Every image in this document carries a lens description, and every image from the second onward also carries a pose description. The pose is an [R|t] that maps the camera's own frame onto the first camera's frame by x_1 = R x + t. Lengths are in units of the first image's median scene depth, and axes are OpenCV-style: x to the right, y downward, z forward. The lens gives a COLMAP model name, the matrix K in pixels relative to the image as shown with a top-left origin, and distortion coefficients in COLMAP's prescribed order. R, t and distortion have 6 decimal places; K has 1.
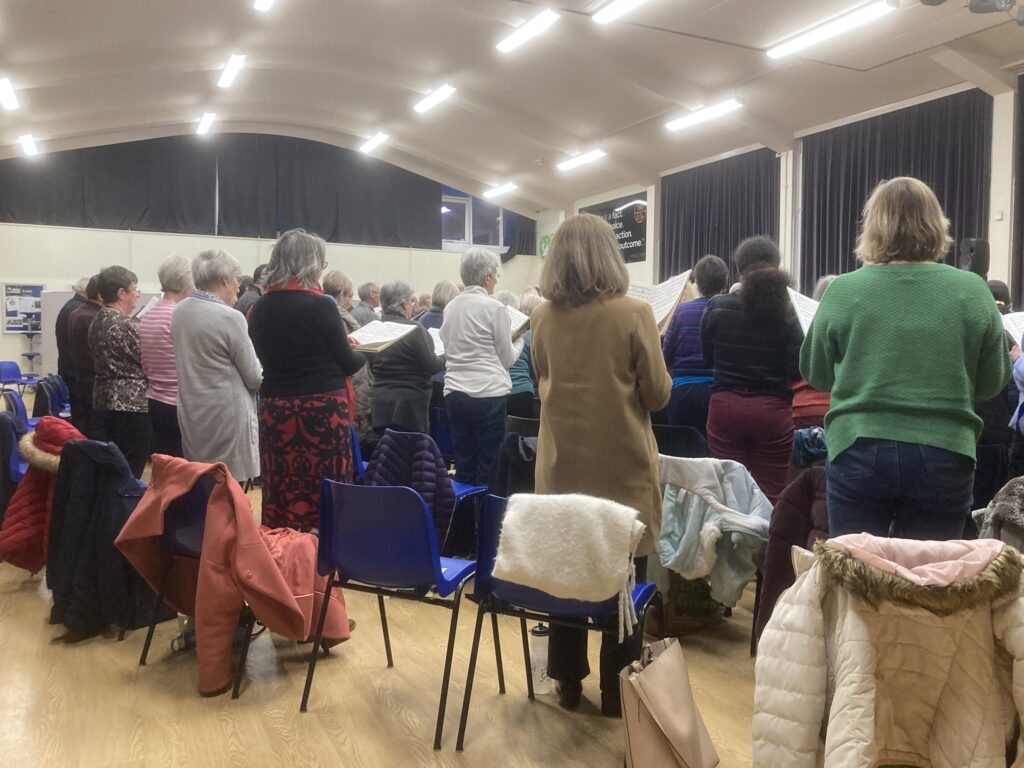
lens RADIAL K [[844.7, 0, 519.9], [0, 844.7, 375.8], [0, 0, 1]] dist [0.045470, -0.061206]
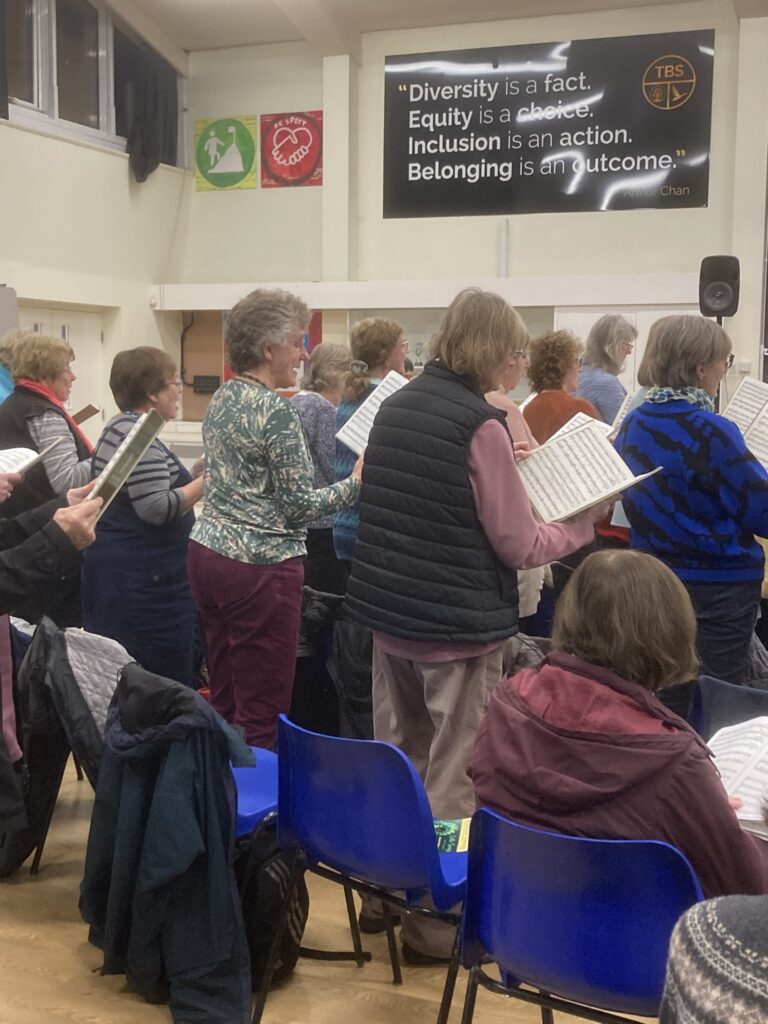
lens RADIAL K [[1422.6, 0, 384.0], [0, 1422.6, 512.0], [0, 0, 1]] dist [0.009038, 0.017971]
pose [[0.755021, -0.059623, 0.652985, -2.356638], [0.023190, 0.997662, 0.064281, -0.223929], [-0.655291, -0.033391, 0.754638, 3.350453]]
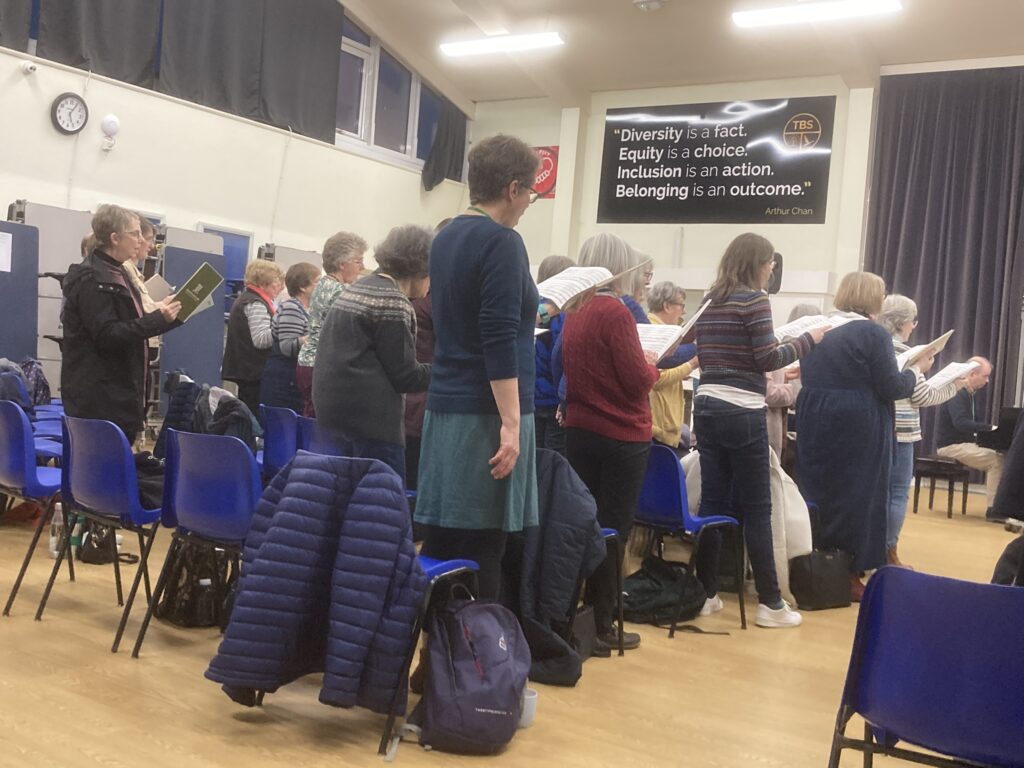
lens RADIAL K [[1181.6, 0, 512.0], [0, 1181.6, 384.0], [0, 0, 1]] dist [0.054079, -0.032349]
pose [[0.852022, 0.046779, 0.521411, -2.365669], [-0.046023, 0.998836, -0.014407, -0.071571], [-0.521478, -0.011722, 0.853184, 2.573718]]
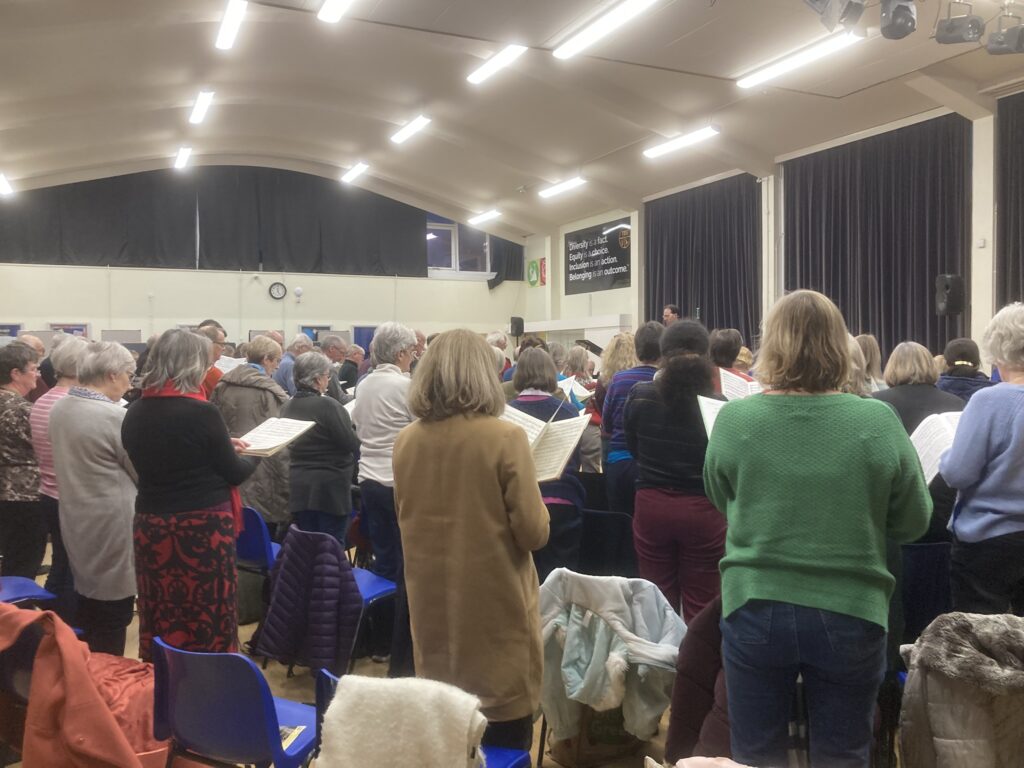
lens RADIAL K [[842.7, 0, 520.5], [0, 842.7, 379.0], [0, 0, 1]] dist [0.039678, -0.054511]
pose [[0.999798, -0.019370, -0.005419, 0.131666], [0.019300, 0.999734, -0.012657, -0.105090], [0.005663, 0.012550, 0.999905, 0.098052]]
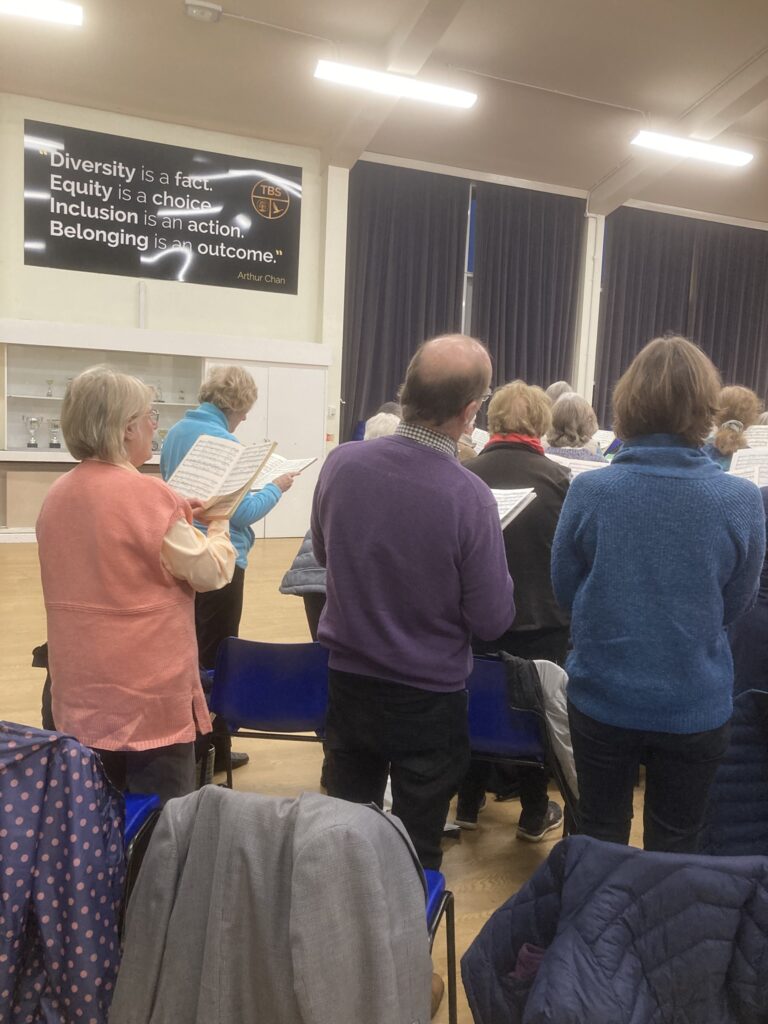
lens RADIAL K [[844.4, 0, 383.9], [0, 844.4, 482.8], [0, 0, 1]] dist [0.027386, 0.001639]
pose [[0.051531, -0.093424, 0.994292, -2.391142], [-0.005797, 0.995570, 0.093845, -0.367999], [-0.998655, -0.010600, 0.050761, 5.211383]]
